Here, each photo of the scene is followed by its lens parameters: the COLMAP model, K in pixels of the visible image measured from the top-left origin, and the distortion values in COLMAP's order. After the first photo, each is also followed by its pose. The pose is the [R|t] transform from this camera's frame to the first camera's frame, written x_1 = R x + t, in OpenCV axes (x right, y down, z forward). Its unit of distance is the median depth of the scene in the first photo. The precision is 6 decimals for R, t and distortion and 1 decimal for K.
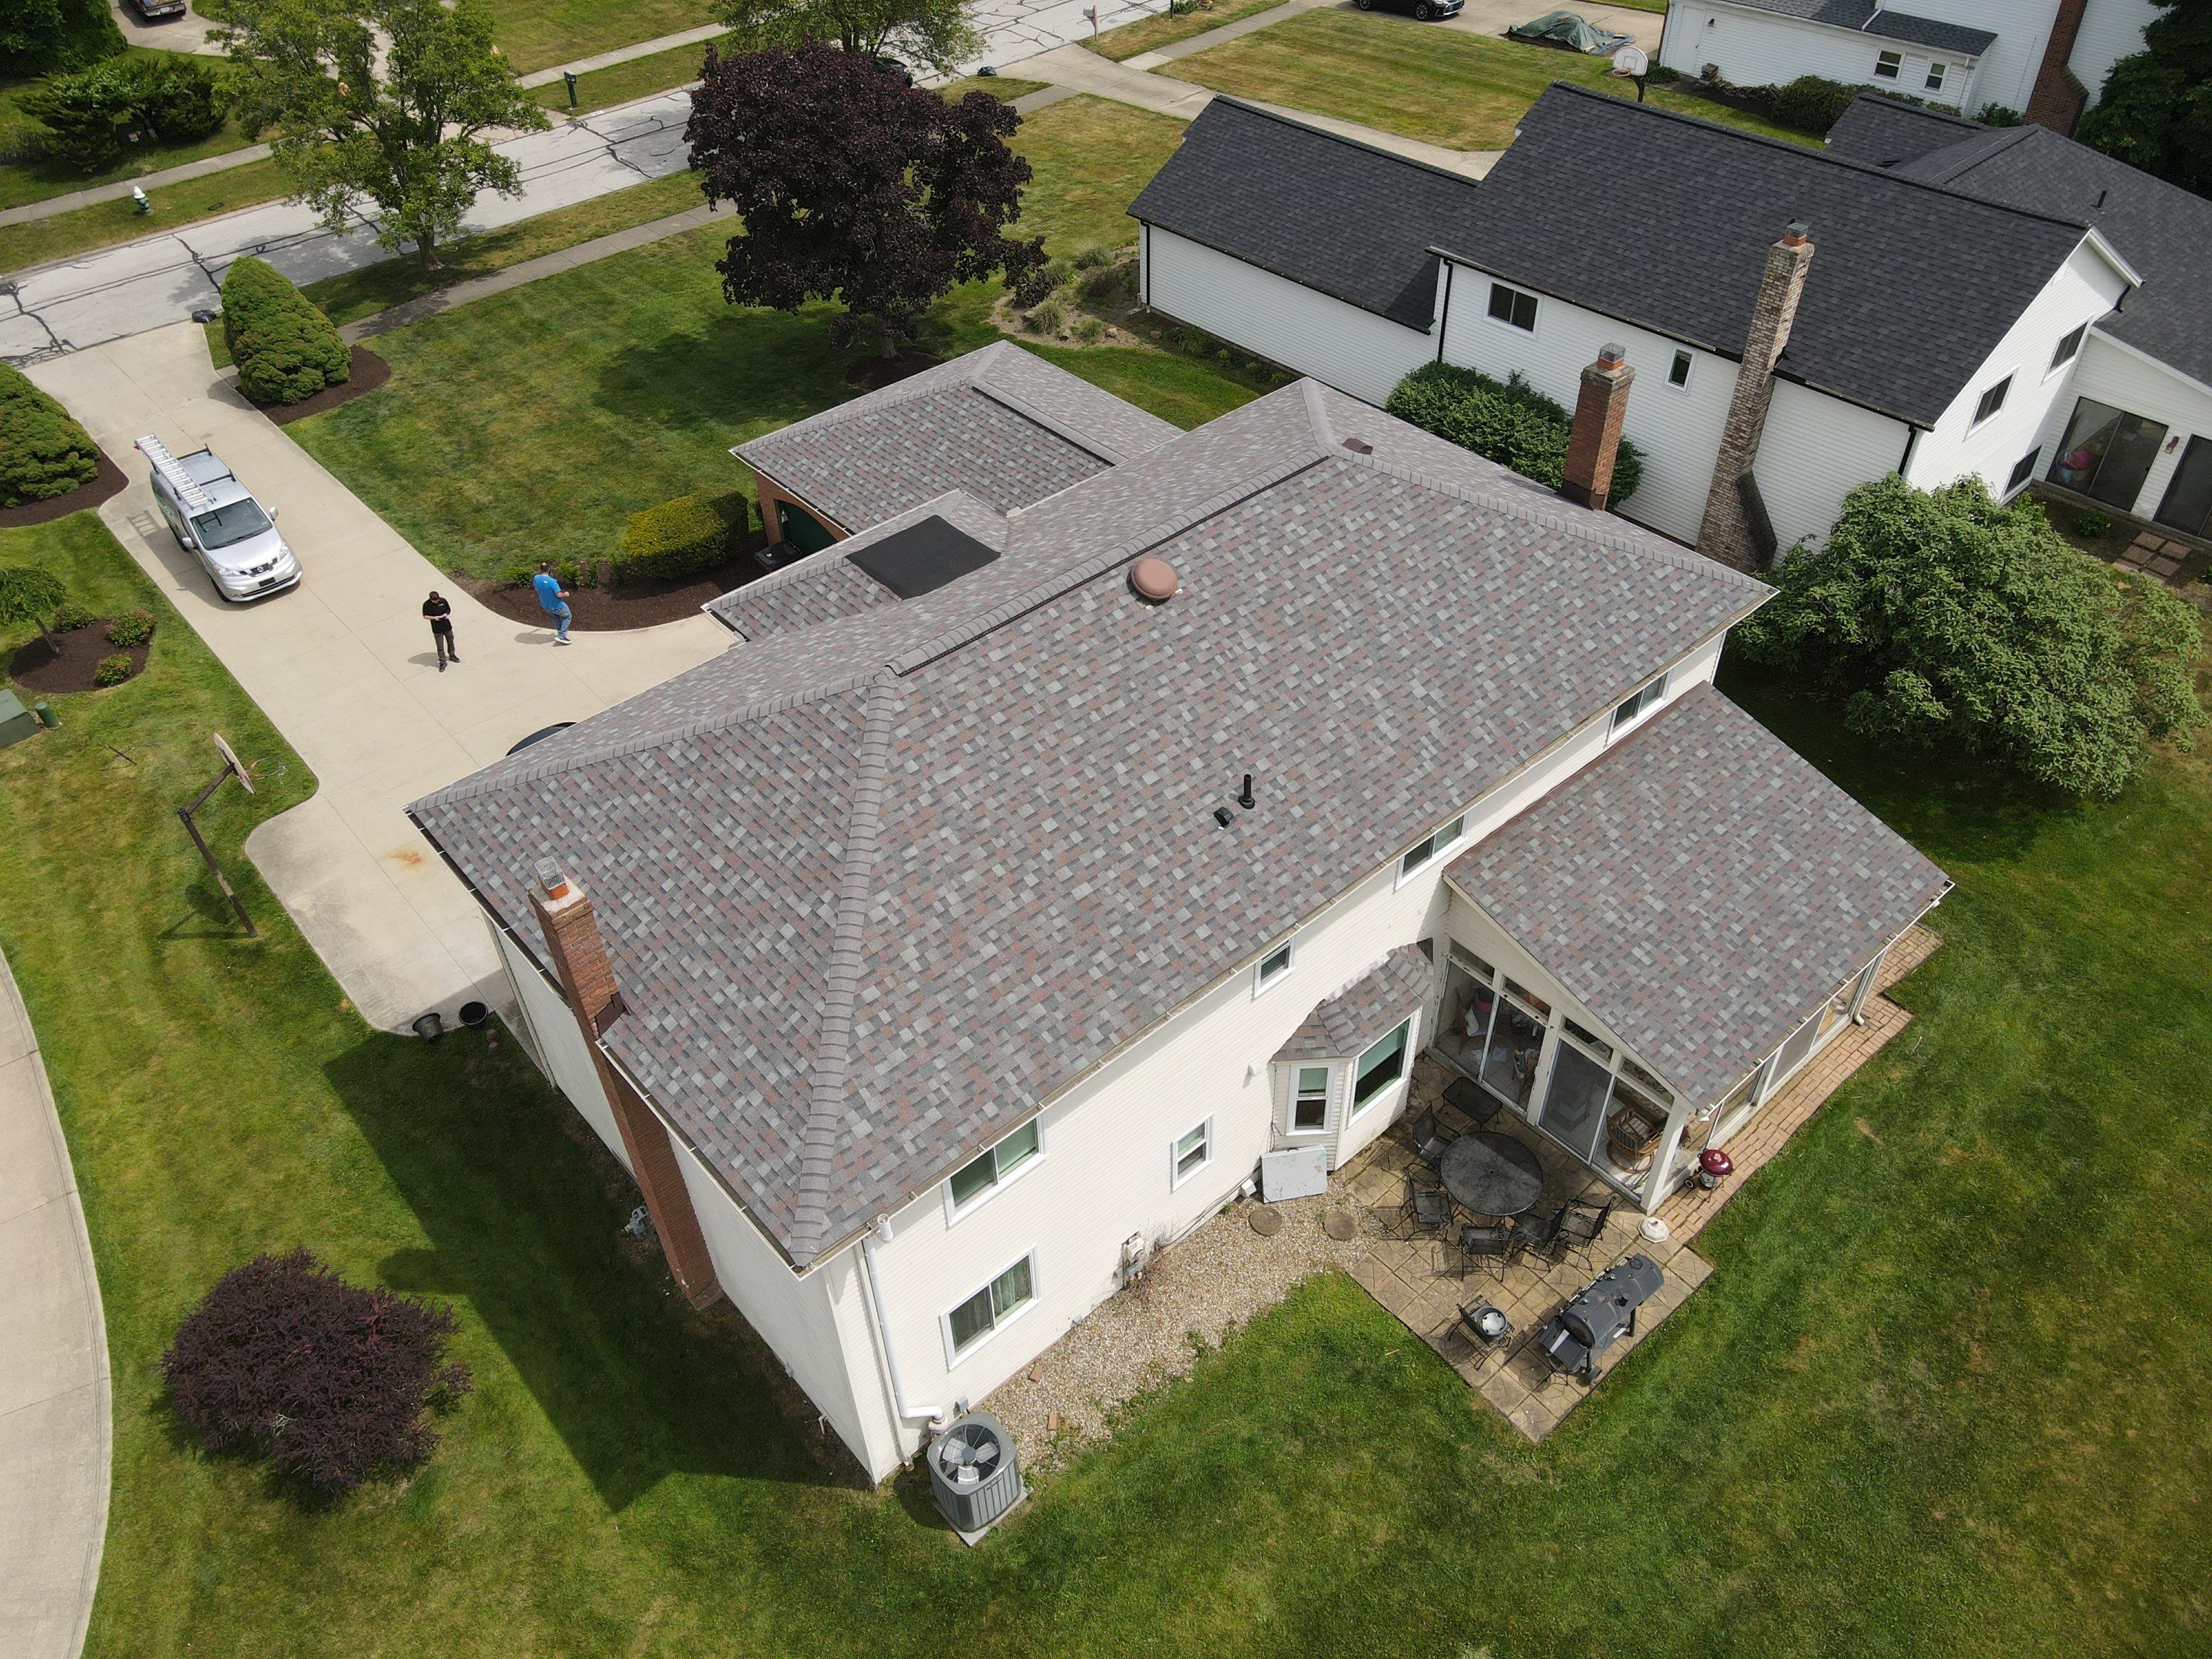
lens RADIAL K [[1632.0, 0, 1105.5], [0, 1632.0, 842.7], [0, 0, 1]] dist [0.026722, -0.061524]
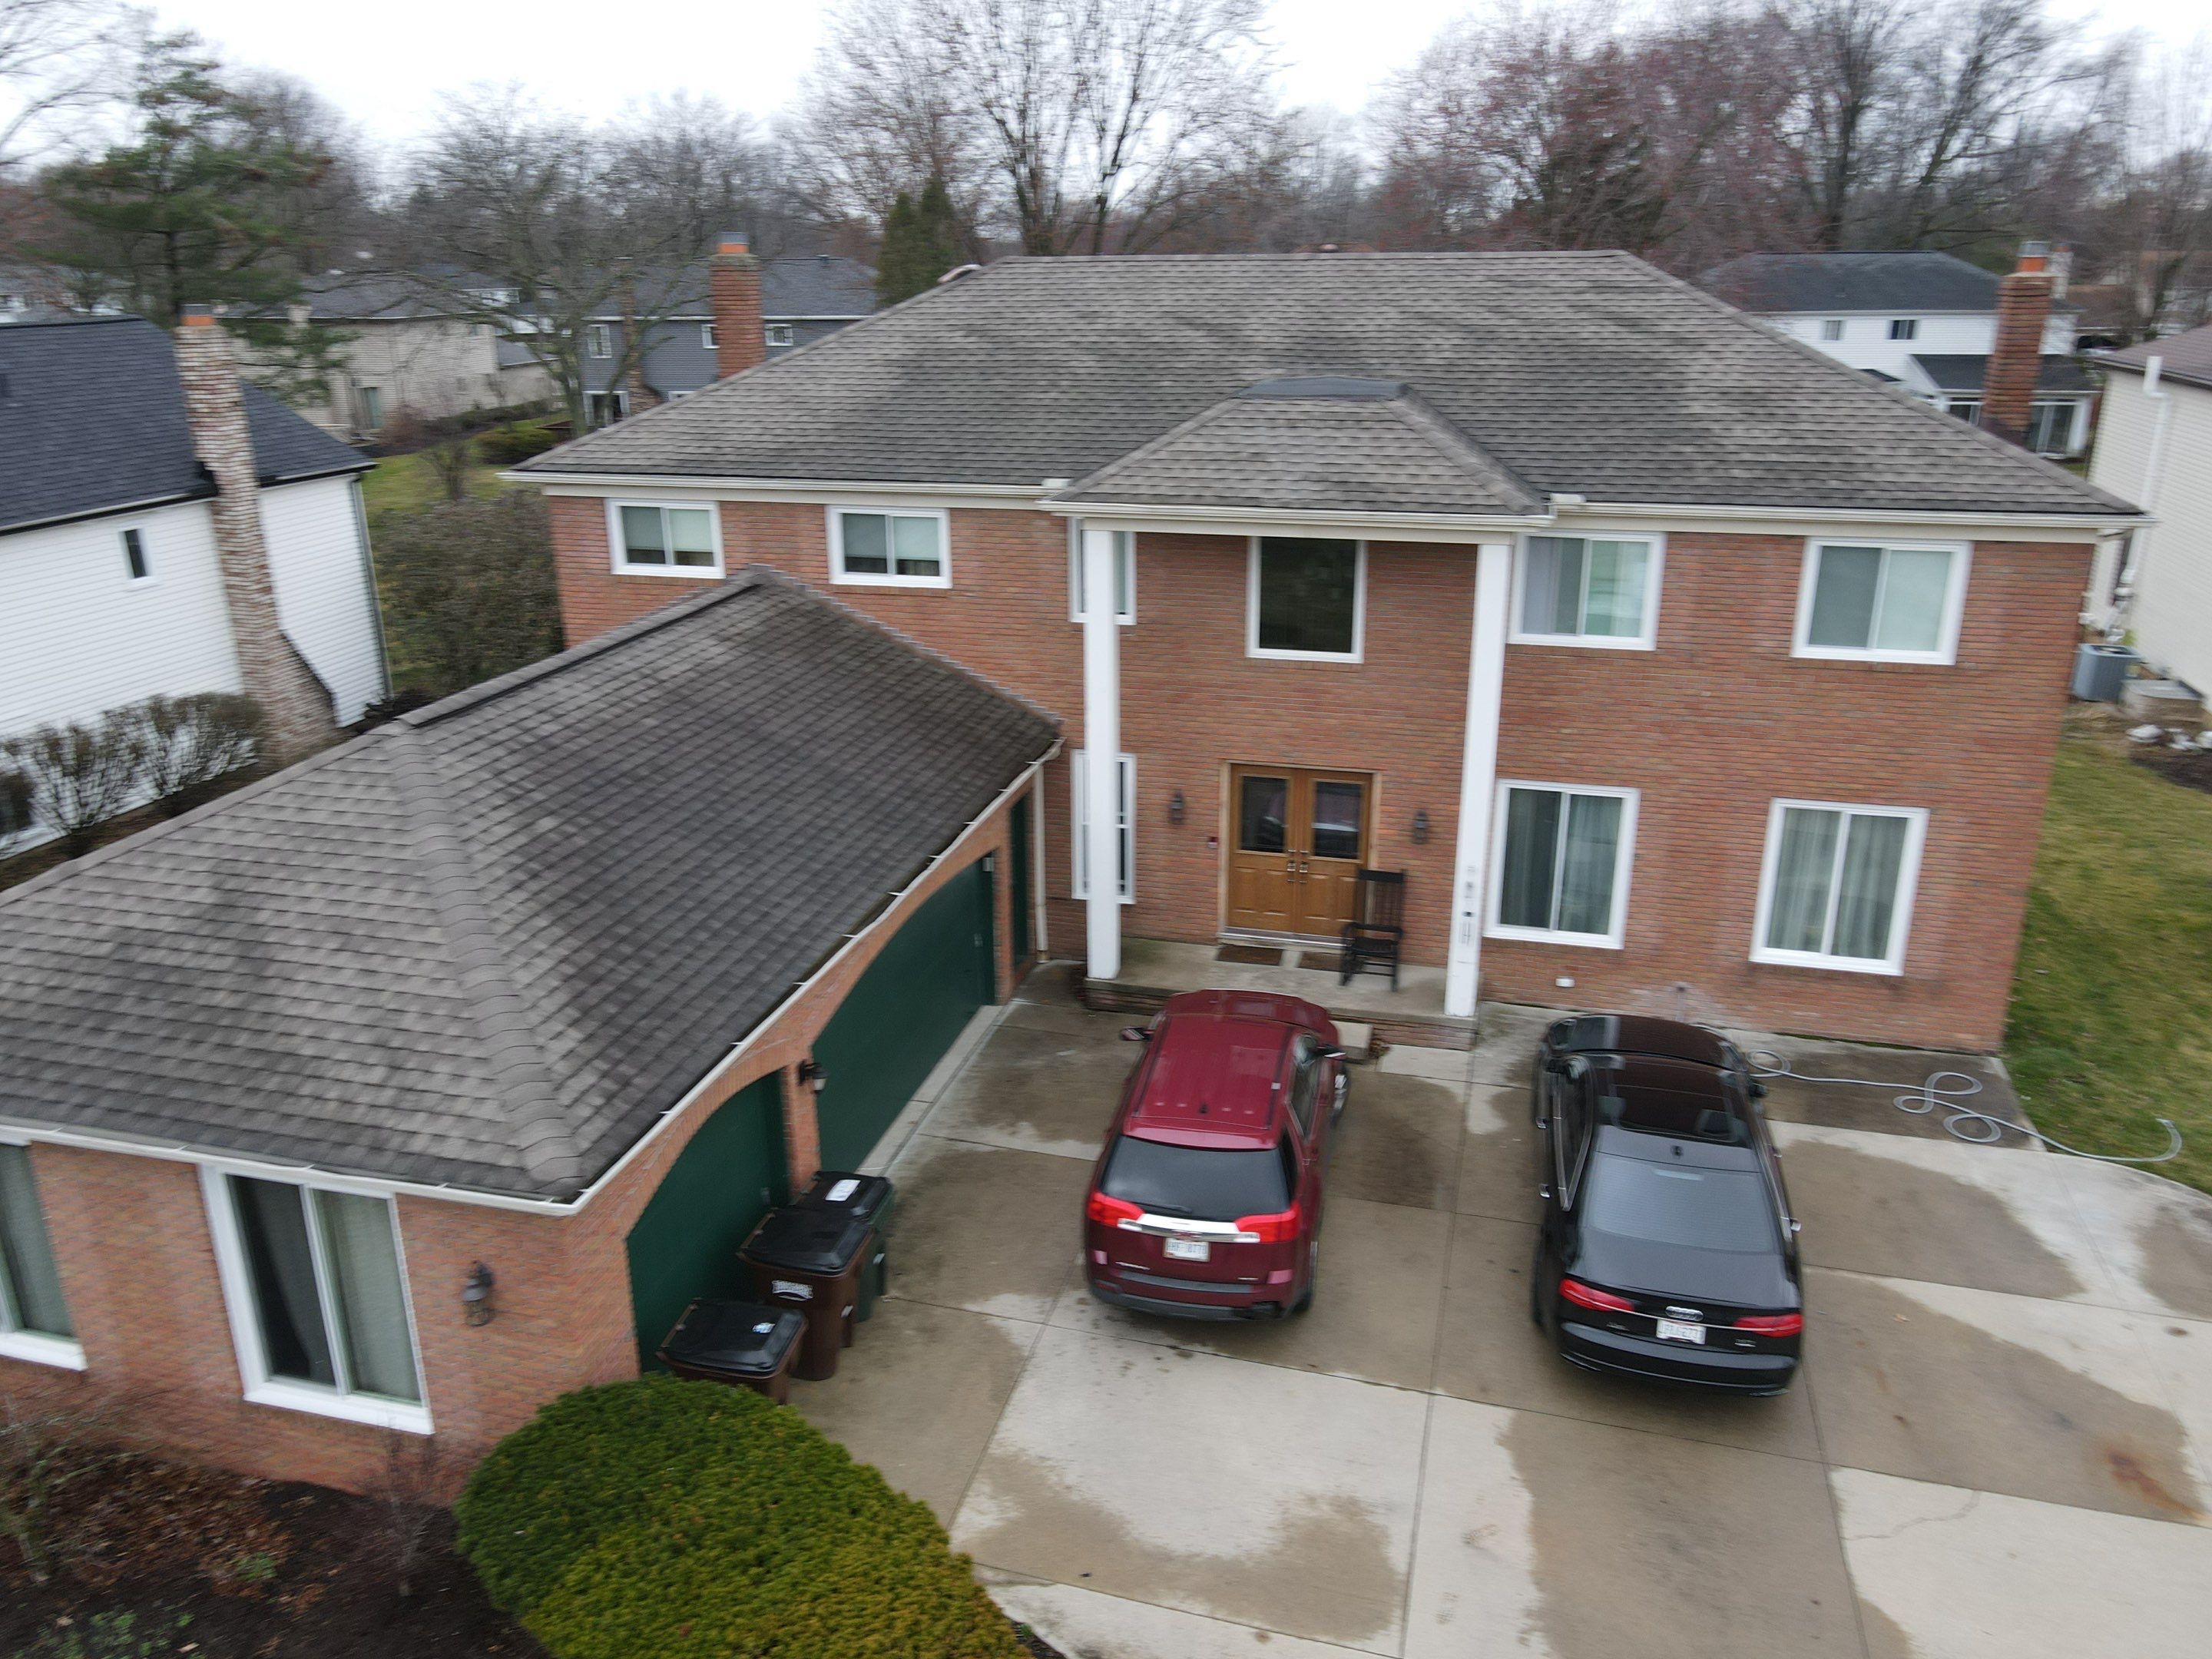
lens RADIAL K [[1632.0, 0, 1118.4], [0, 1632.0, 810.7], [0, 0, 1]] dist [0.026722, -0.061524]
pose [[-0.562141, -0.236960, 0.792368, -0.757812], [0.575458, 0.576054, 0.580526, -0.603124], [-0.594008, 0.782312, -0.187463, 1.475669]]
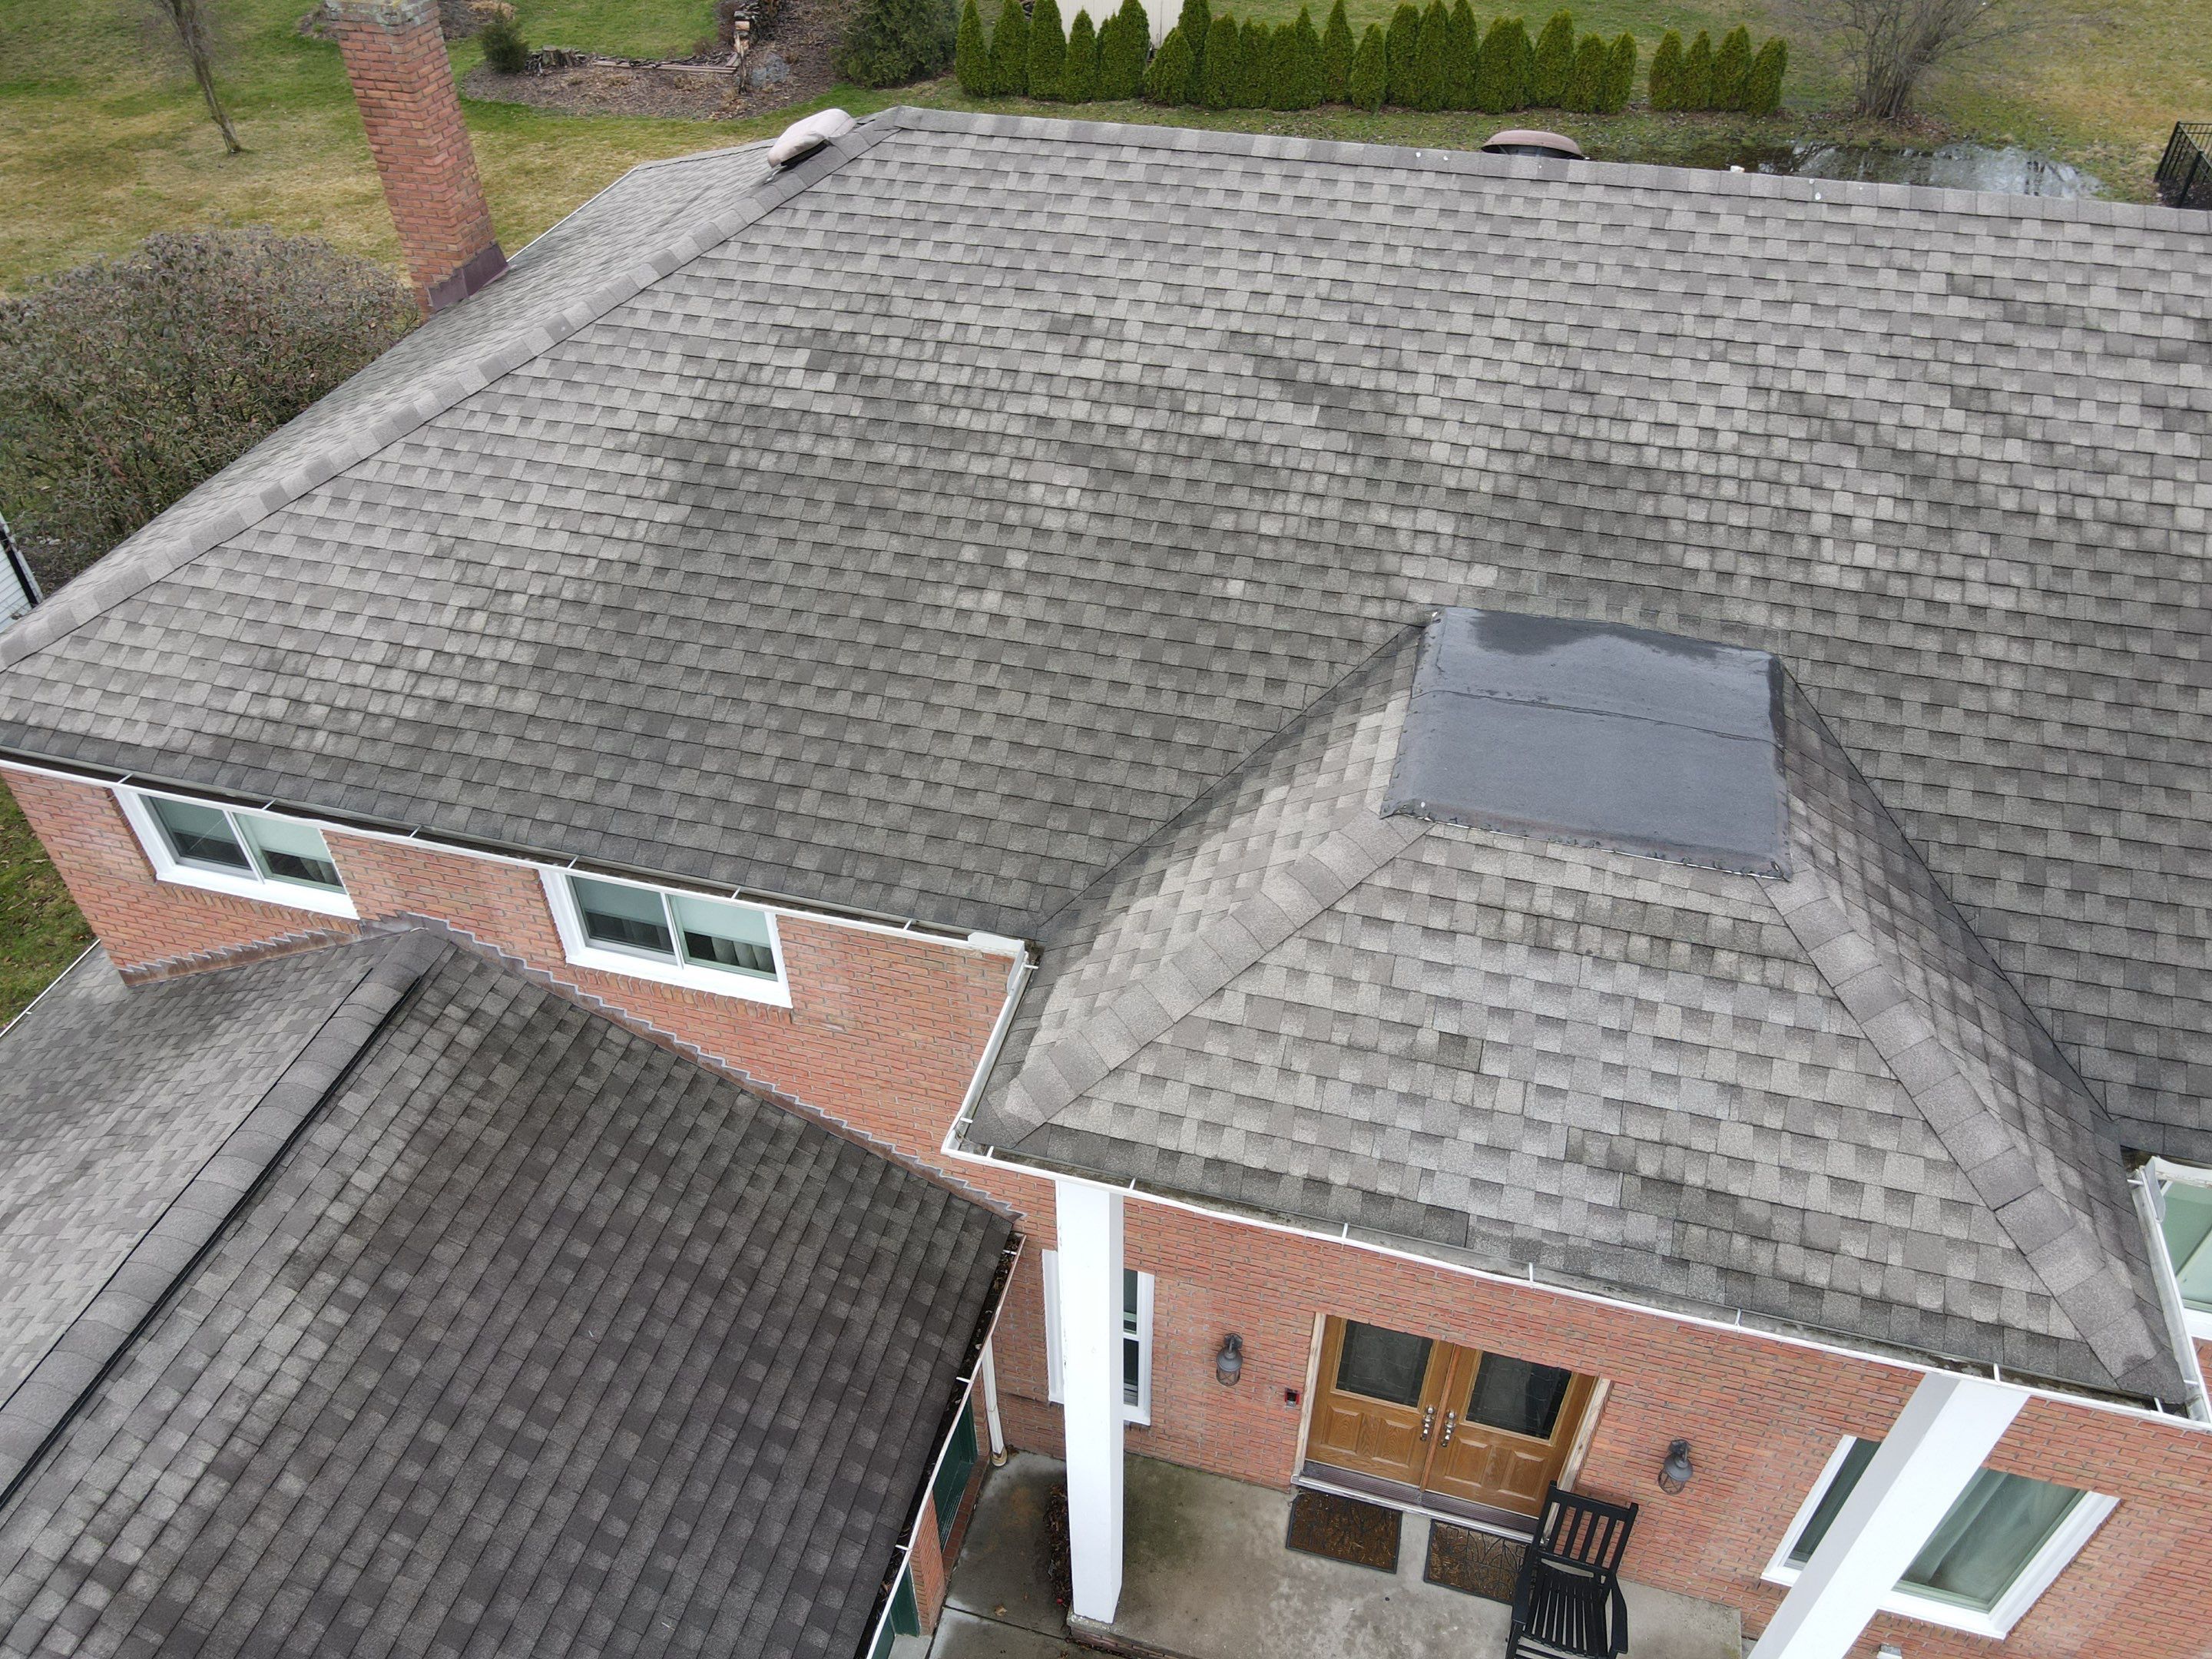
lens RADIAL K [[1632.0, 0, 1098.9], [0, 1632.0, 837.3], [0, 0, 1]] dist [0.026722, -0.061524]
pose [[-0.550563, -0.527584, 0.646943, -0.307435], [0.582369, 0.312505, 0.750458, -0.517412], [-0.598102, 0.789934, 0.135195, 1.136957]]
